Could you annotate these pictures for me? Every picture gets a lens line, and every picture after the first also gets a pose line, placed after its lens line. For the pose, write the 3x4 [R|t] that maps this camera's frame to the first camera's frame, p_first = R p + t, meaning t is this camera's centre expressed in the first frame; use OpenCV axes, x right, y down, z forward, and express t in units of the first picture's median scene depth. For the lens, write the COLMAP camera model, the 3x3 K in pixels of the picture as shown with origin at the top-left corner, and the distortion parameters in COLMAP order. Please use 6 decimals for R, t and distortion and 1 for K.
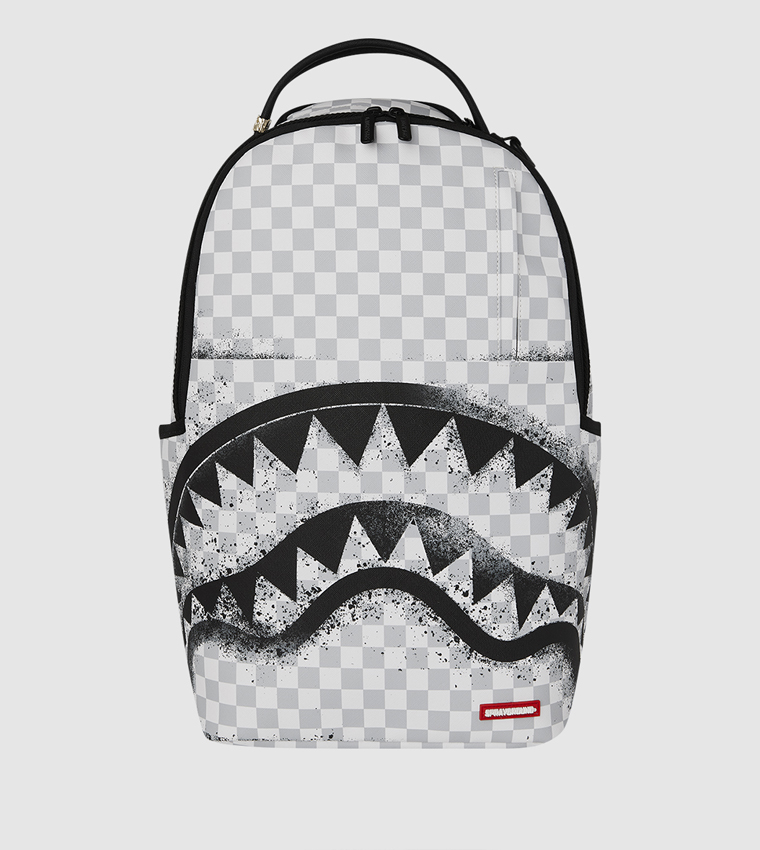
lens RADIAL K [[1256.4, 0, 380.3], [0, 1256.4, 427.8], [0, 0, 1]] dist [-0.028337, 0.000000]
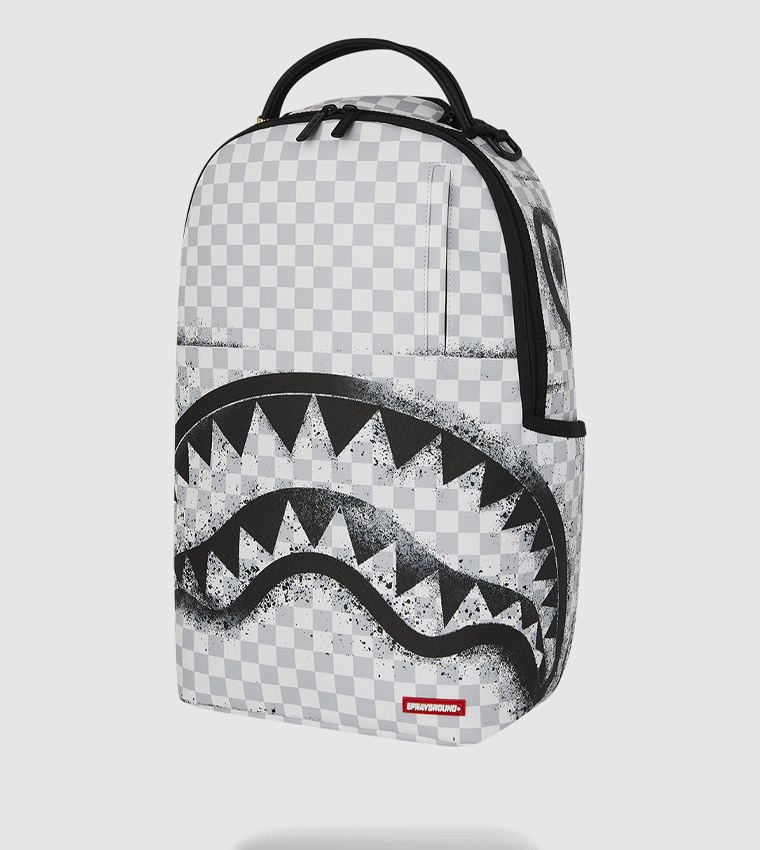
lens RADIAL K [[1256.4, 0, 379.4], [0, 1256.4, 422.1], [0, 0, 1]] dist [-0.028337, 0.000000]
pose [[0.947801, 0.049563, -0.314986, 0.369452], [-0.046986, 0.998771, 0.015774, -0.014464], [0.315380, -0.000151, 0.948965, 0.039428]]
